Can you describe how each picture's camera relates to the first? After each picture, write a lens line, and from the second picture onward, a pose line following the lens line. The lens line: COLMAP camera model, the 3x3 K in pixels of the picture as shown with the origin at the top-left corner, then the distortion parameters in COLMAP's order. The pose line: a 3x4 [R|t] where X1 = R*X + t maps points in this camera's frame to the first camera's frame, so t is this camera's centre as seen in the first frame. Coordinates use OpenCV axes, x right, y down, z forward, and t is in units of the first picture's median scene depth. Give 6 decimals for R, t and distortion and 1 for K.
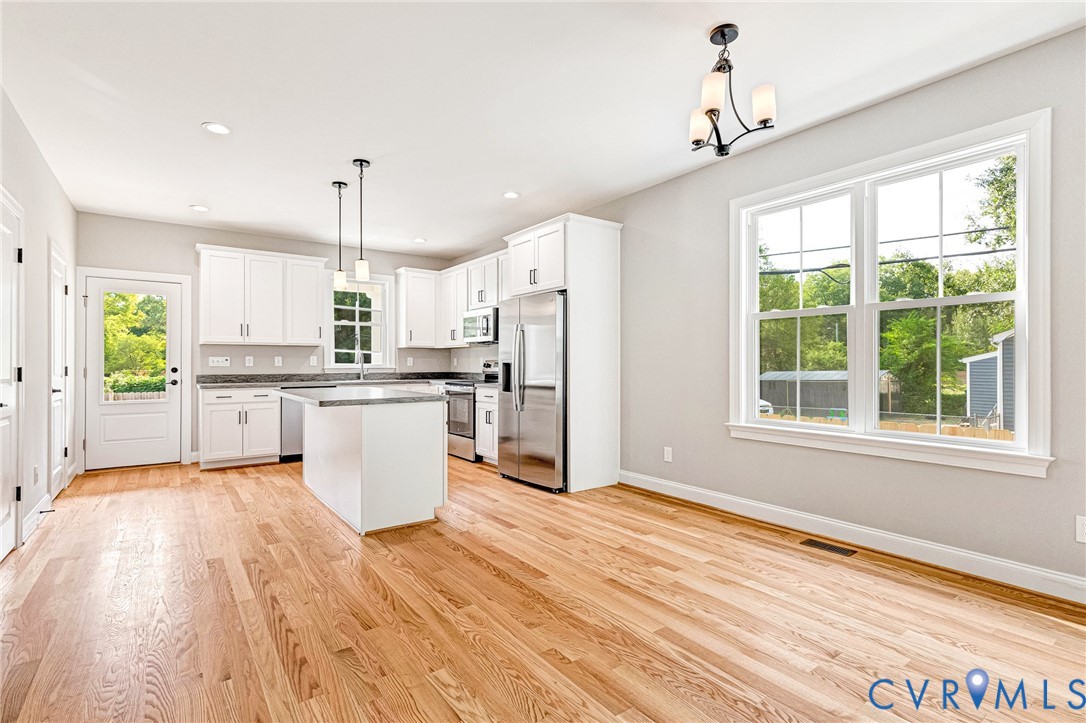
lens RADIAL K [[520.2, 0, 542.1], [0, 520.2, 361.6], [0, 0, 1]] dist [0.005448, -0.000131]
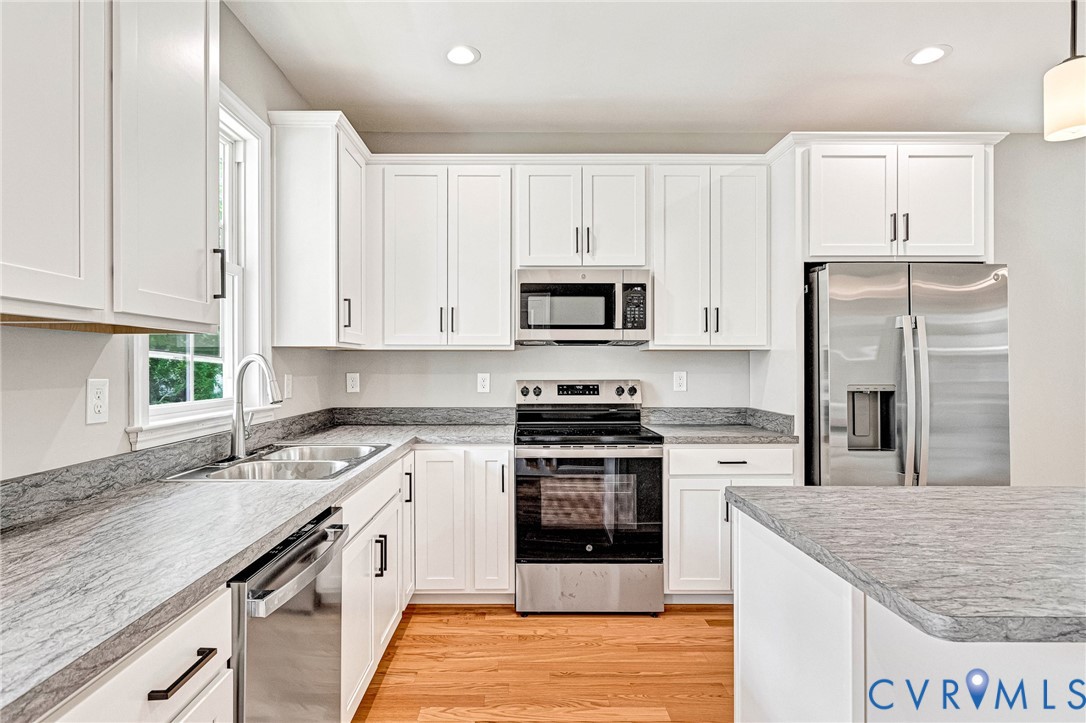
lens RADIAL K [[572.9, 0, 522.3], [0, 572.9, 364.5], [0, 0, 1]] dist [0.000688, -0.000146]
pose [[0.583627, 0.001976, 0.812019, -0.616581], [-0.003813, 0.999993, 0.000307, -0.019733], [-0.812013, -0.003276, 0.583631, 0.838440]]
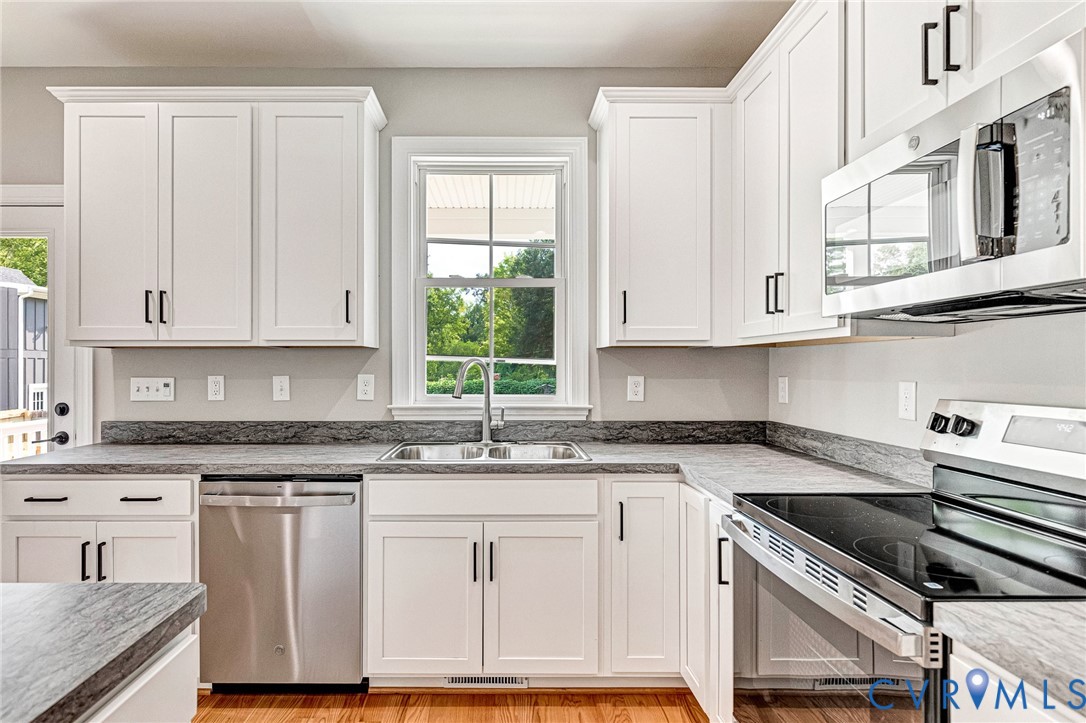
lens RADIAL K [[577.7, 0, 503.5], [0, 577.7, 365.7], [0, 0, 1]] dist [0.001387, 0.000373]
pose [[0.813995, -0.000621, -0.580871, -0.138407], [0.001904, 0.999997, 0.001599, -0.019951], [0.580869, -0.002407, 0.813994, 0.840175]]
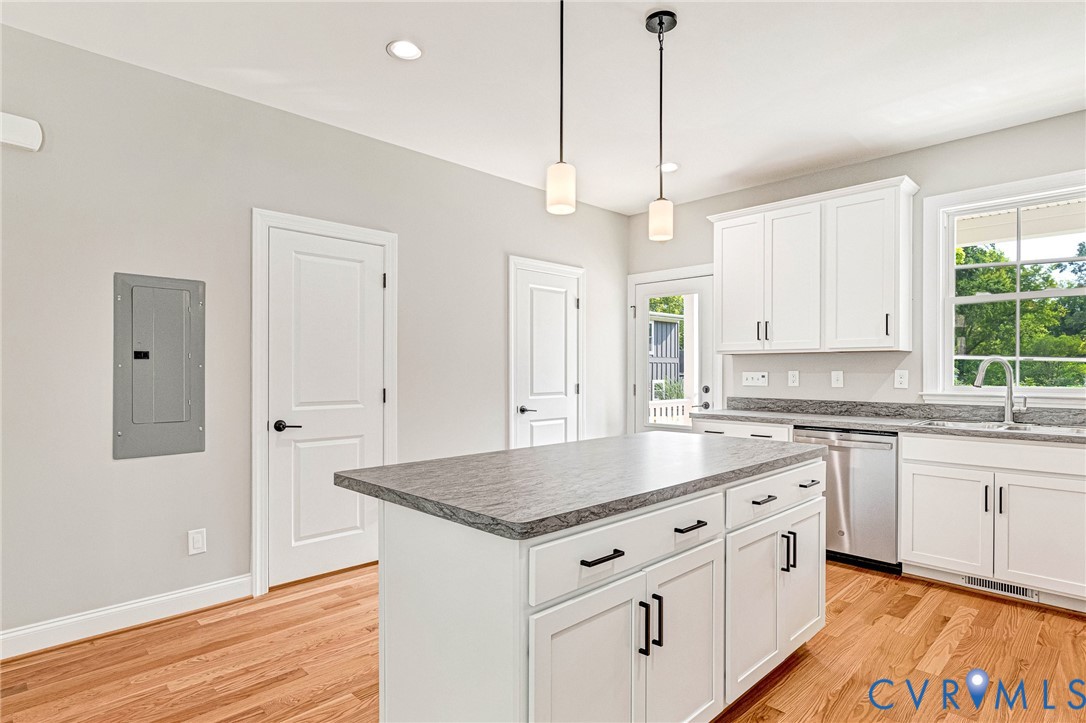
lens RADIAL K [[578.9, 0, 536.0], [0, 578.9, 373.8], [0, 0, 1]] dist [-0.000105, -0.000860]
pose [[0.147068, 0.008144, -0.989093, 0.098372], [0.004142, 0.999952, 0.008850, -0.015569], [0.989118, -0.005399, 0.147027, 0.640629]]
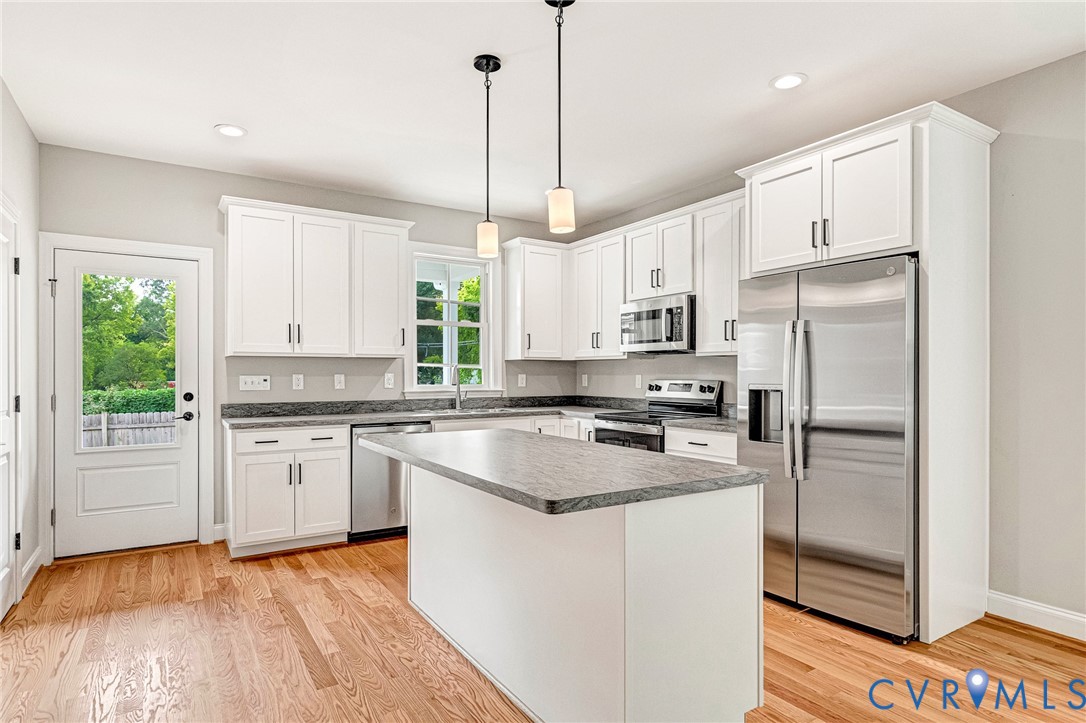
lens RADIAL K [[598.0, 0, 543.4], [0, 598.0, 375.9], [0, 0, 1]] dist [0.000604, 0.000402]
pose [[0.998135, 0.000935, -0.061039, -0.232558], [-0.000466, 0.999970, 0.007696, -0.015521], [0.061044, -0.007653, 0.998106, 0.303732]]
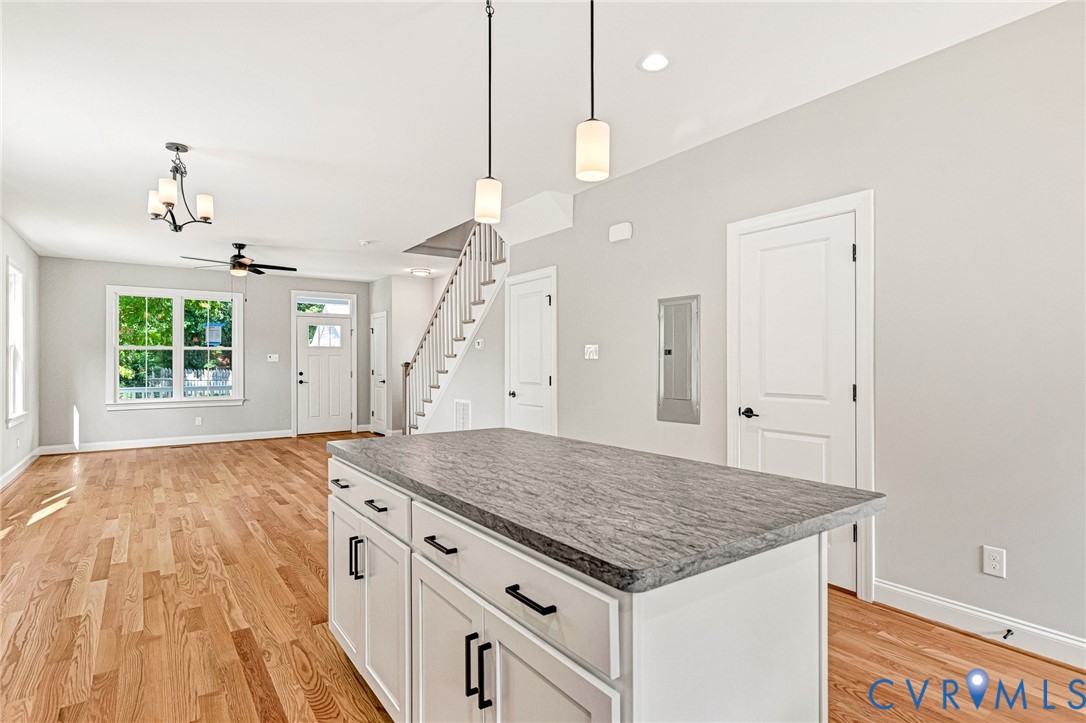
lens RADIAL K [[561.8, 0, 545.7], [0, 561.8, 361.5], [0, 0, 1]] dist [0.000276, 0.000083]
pose [[-0.999976, 0.005347, 0.004307, -0.284639], [0.005318, 0.999964, -0.006685, -0.013125], [-0.004343, -0.006662, -0.999968, 1.085534]]
